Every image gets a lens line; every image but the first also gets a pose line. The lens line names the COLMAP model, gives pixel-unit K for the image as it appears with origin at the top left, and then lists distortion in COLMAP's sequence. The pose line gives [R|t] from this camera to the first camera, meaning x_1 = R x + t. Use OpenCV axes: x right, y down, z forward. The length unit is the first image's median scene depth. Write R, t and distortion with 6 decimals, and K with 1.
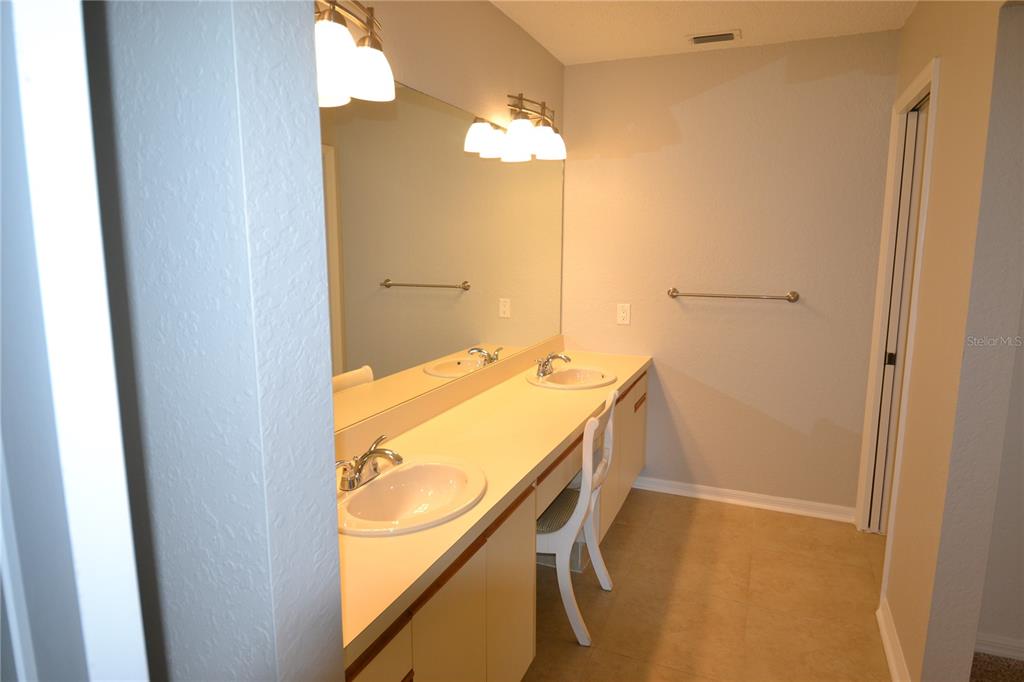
lens RADIAL K [[599.4, 0, 529.1], [0, 599.4, 334.7], [0, 0, 1]] dist [0.001898, -0.024206]
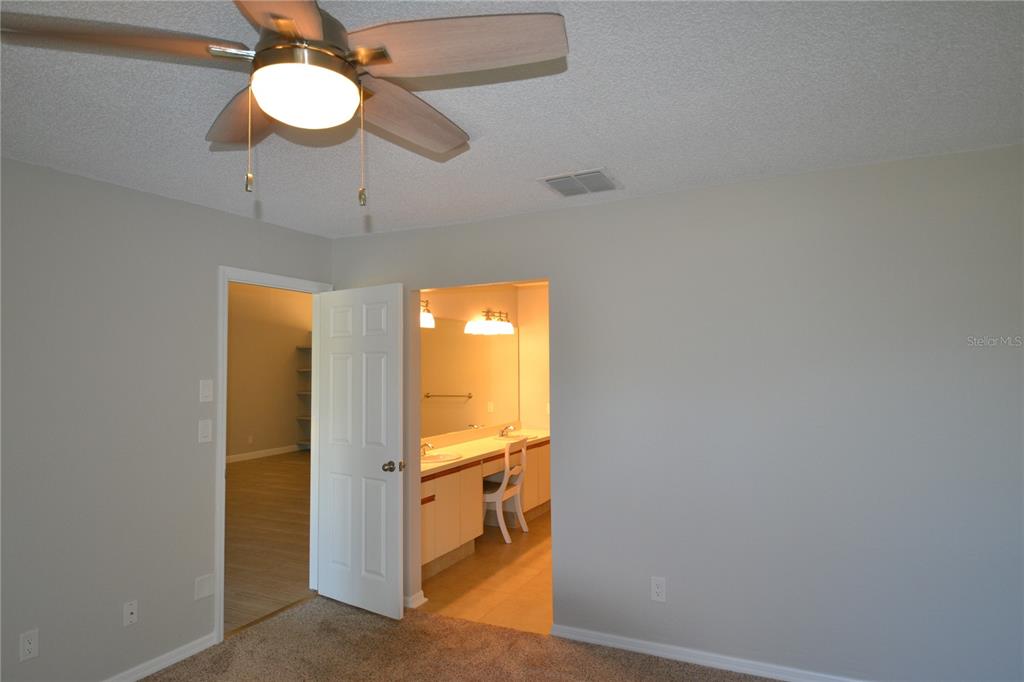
lens RADIAL K [[599.4, 0, 520.8], [0, 599.4, 340.0], [0, 0, 1]] dist [0.001898, -0.024206]
pose [[0.997538, -0.018513, -0.067647, 0.347077], [0.005596, 0.982466, -0.186358, 0.184266], [0.069911, 0.185521, 0.980150, -1.618051]]
